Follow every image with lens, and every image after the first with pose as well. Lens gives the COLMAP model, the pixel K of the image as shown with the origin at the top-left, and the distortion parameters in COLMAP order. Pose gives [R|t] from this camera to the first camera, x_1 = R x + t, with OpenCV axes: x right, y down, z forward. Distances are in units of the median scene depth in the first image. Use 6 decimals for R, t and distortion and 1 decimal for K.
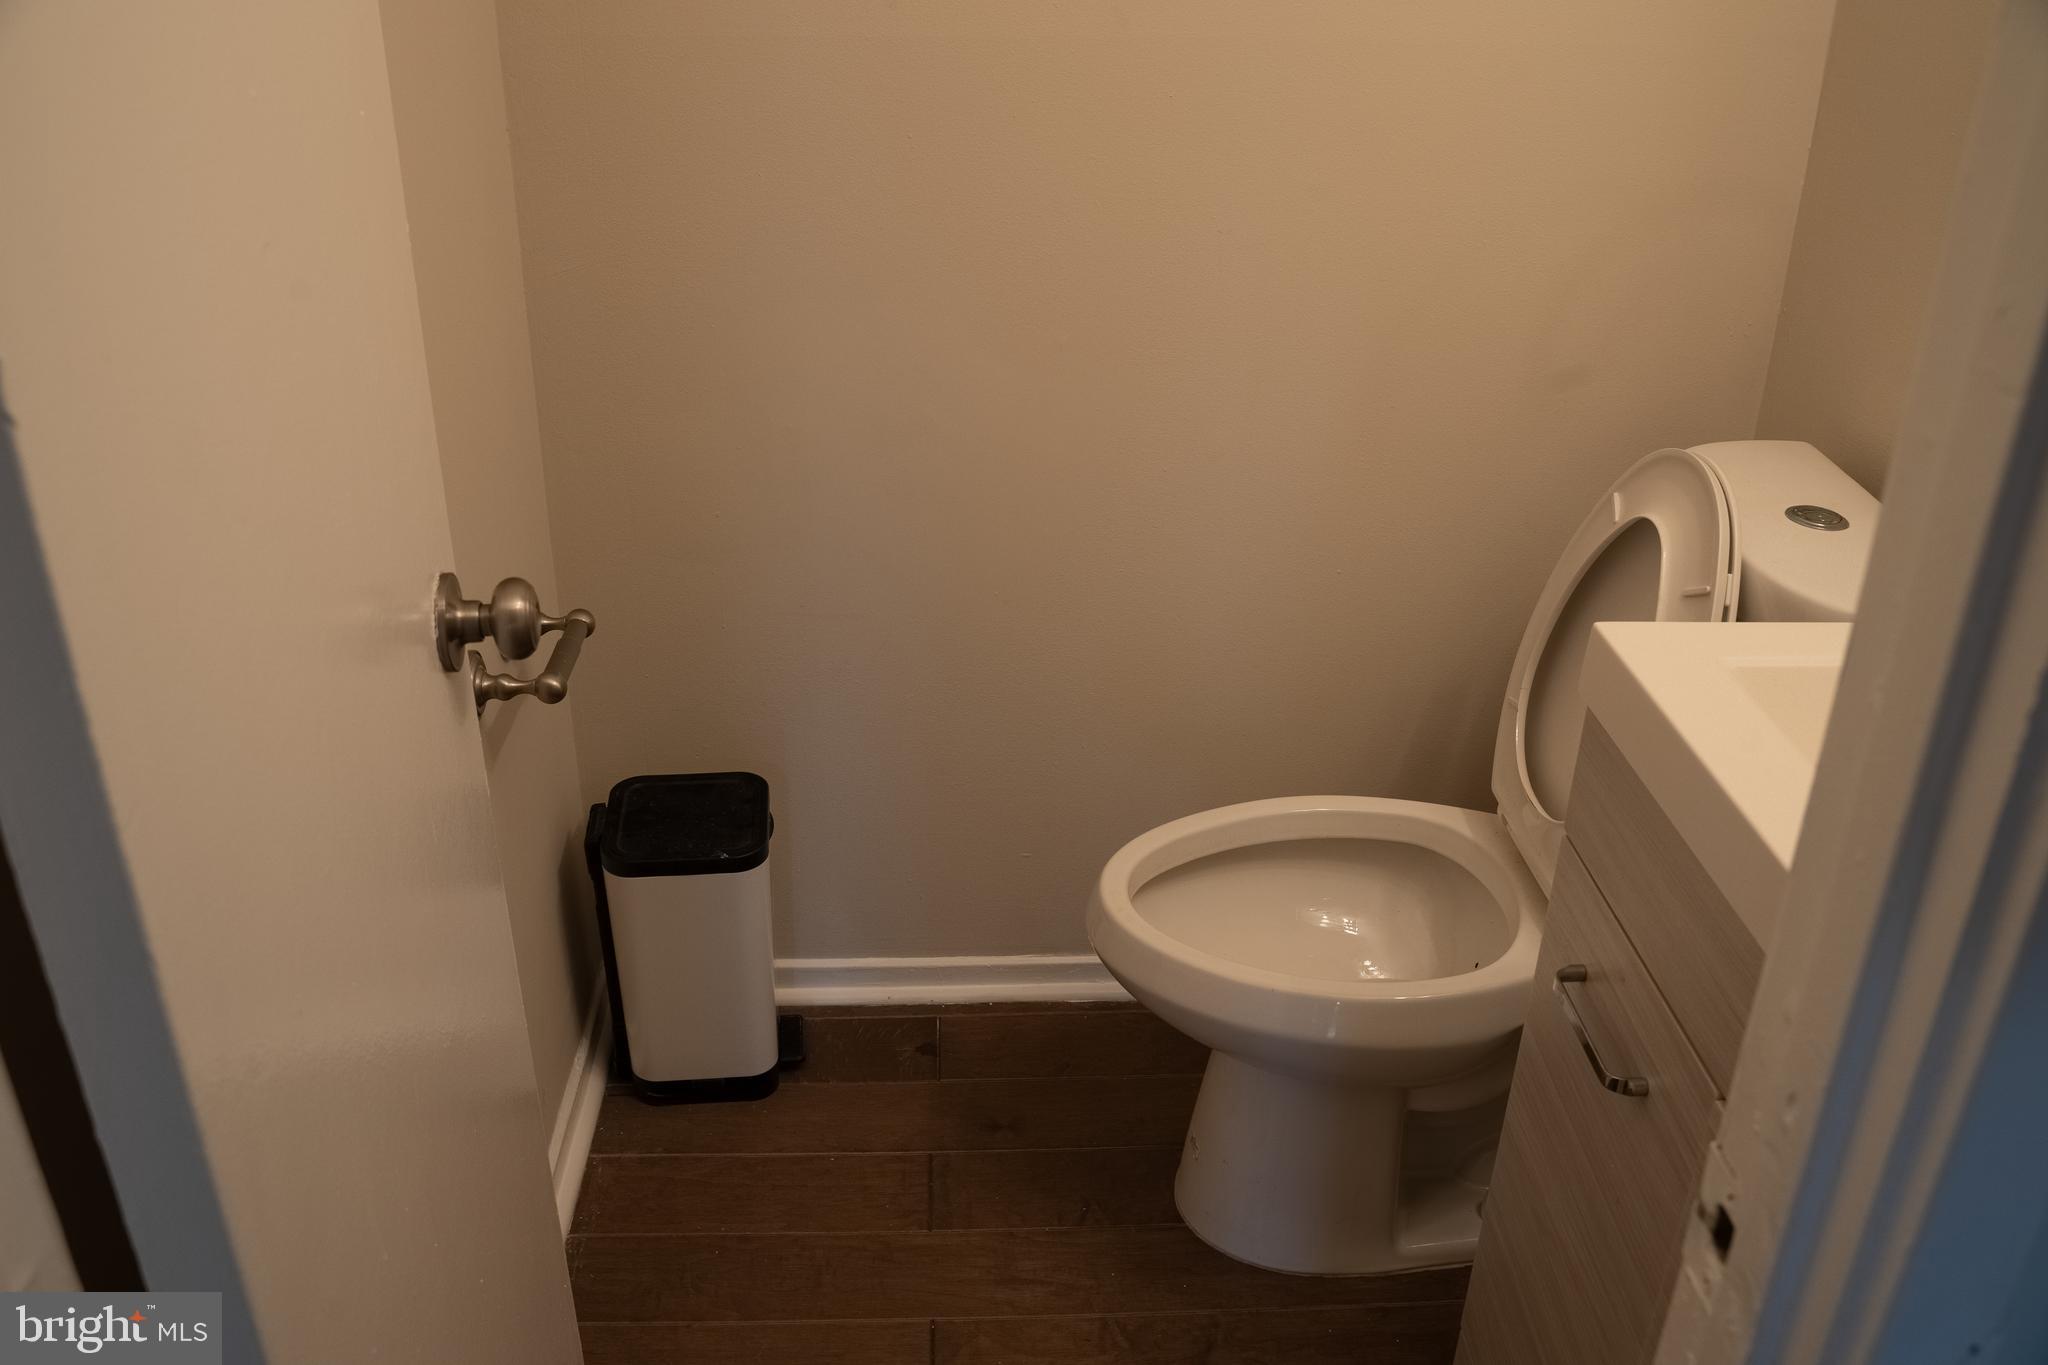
lens RADIAL K [[1674.0, 0, 1031.5], [0, 1674.0, 683.2], [0, 0, 1]] dist [-0.113055, 0.088519]
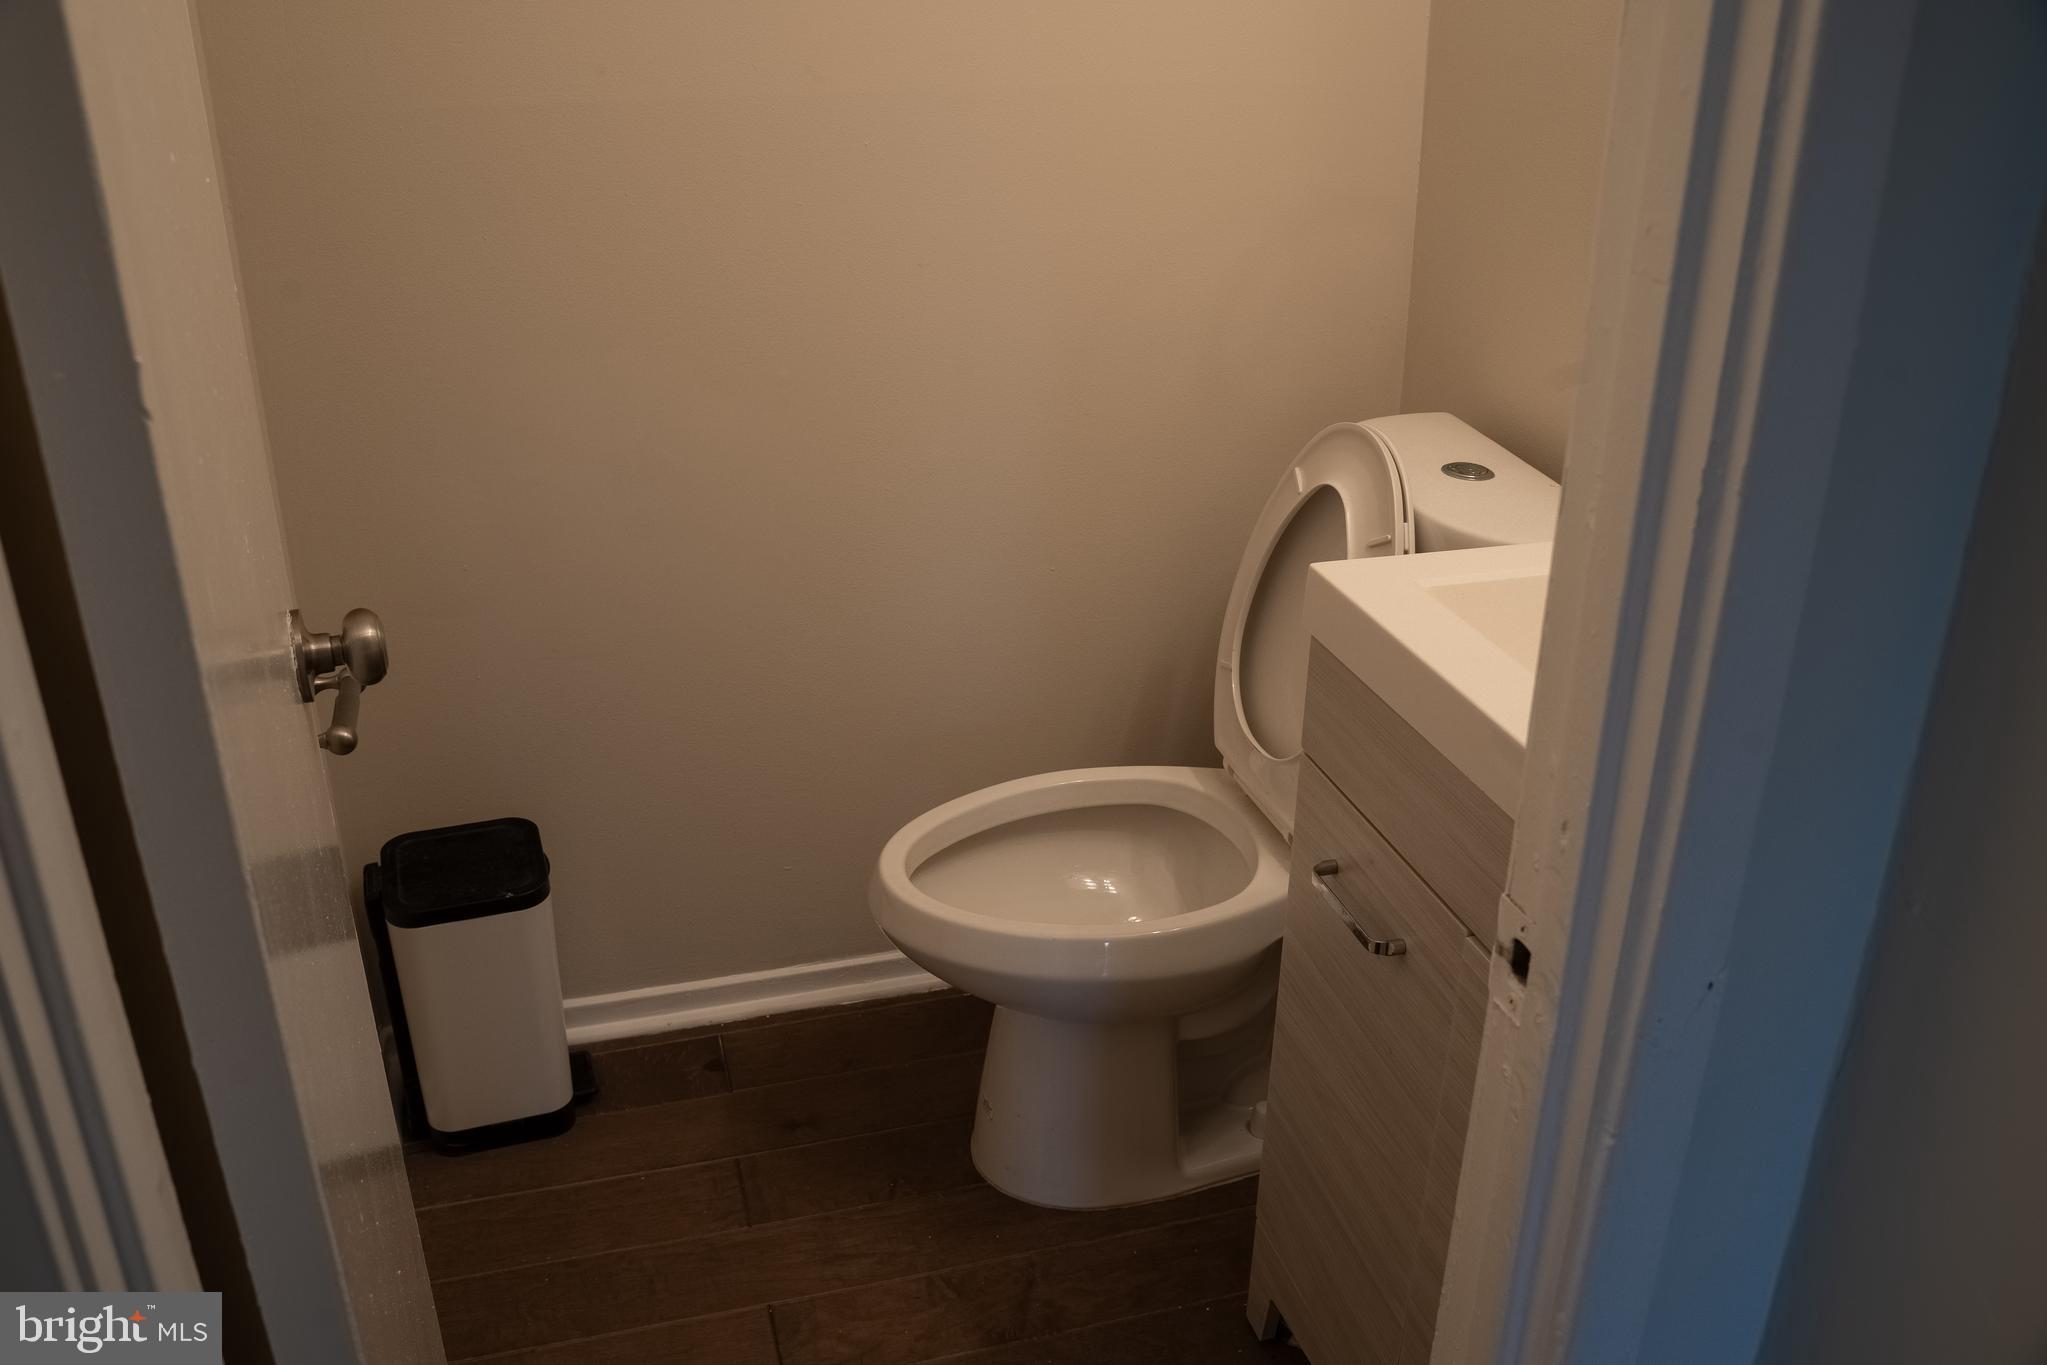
lens RADIAL K [[1673.2, 0, 1025.6], [0, 1673.2, 682.6], [0, 0, 1]] dist [-0.113055, 0.088519]
pose [[0.974212, -0.105568, 0.199416, -0.068489], [0.112276, 0.993420, -0.022604, 0.034656], [-0.195717, 0.044411, 0.979654, -0.077484]]
